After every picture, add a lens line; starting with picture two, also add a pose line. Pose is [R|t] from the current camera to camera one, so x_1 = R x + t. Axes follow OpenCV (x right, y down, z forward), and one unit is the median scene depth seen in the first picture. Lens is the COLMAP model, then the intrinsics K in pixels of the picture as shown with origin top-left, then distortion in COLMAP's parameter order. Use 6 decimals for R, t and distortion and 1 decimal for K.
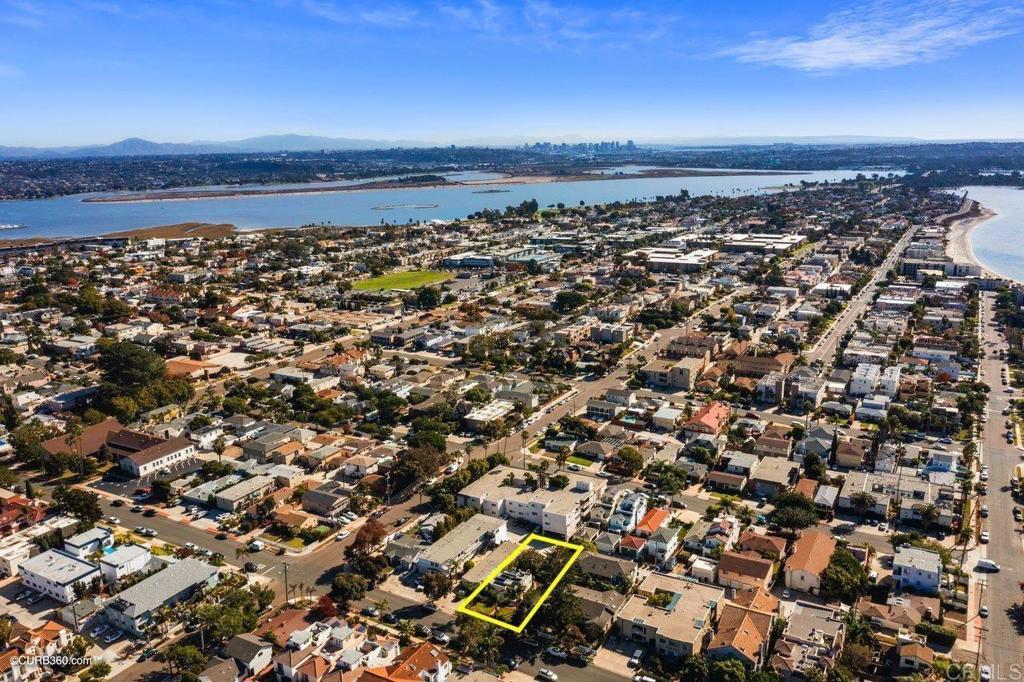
lens RADIAL K [[827.0, 0, 527.1], [0, 827.0, 340.2], [0, 0, 1]] dist [-0.026456, 0.001705]
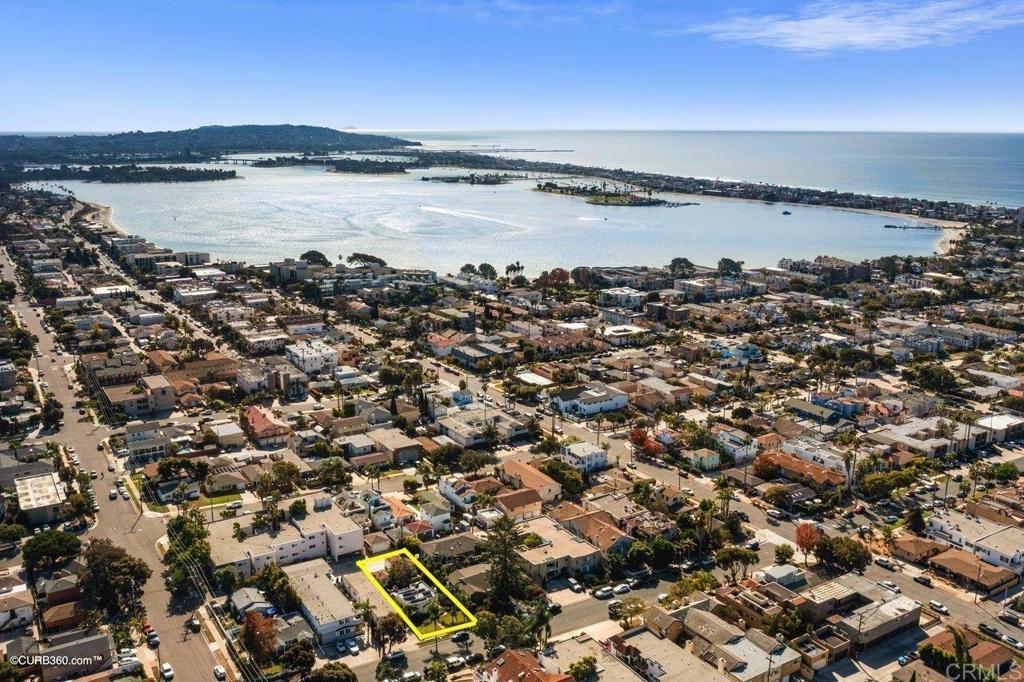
lens RADIAL K [[882.3, 0, 544.2], [0, 882.3, 342.3], [0, 0, 1]] dist [-0.028758, 0.004667]
pose [[0.452518, -0.184095, 0.872546, -0.567508], [0.190198, 0.975869, 0.107255, -0.046319], [-0.871236, 0.117421, 0.476613, 0.280071]]
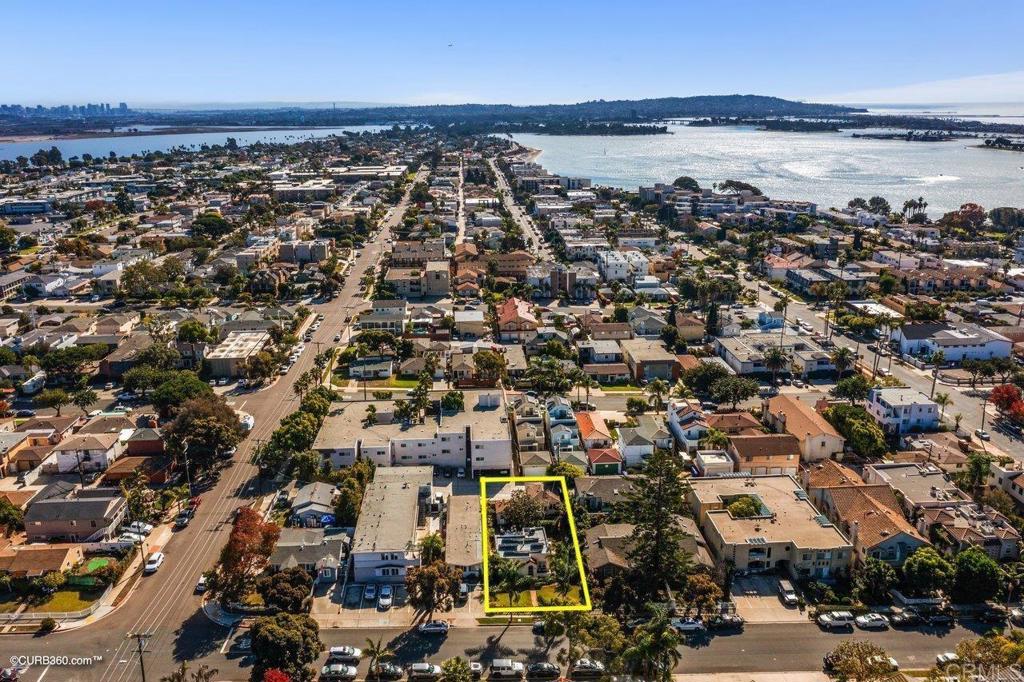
lens RADIAL K [[827.0, 0, 527.1], [0, 827.0, 340.2], [0, 0, 1]] dist [-0.026456, 0.001705]
pose [[0.836391, -0.140275, 0.529880, -0.236783], [0.123064, 0.990076, 0.067851, 0.075845], [-0.534140, 0.008459, 0.845354, 0.362434]]
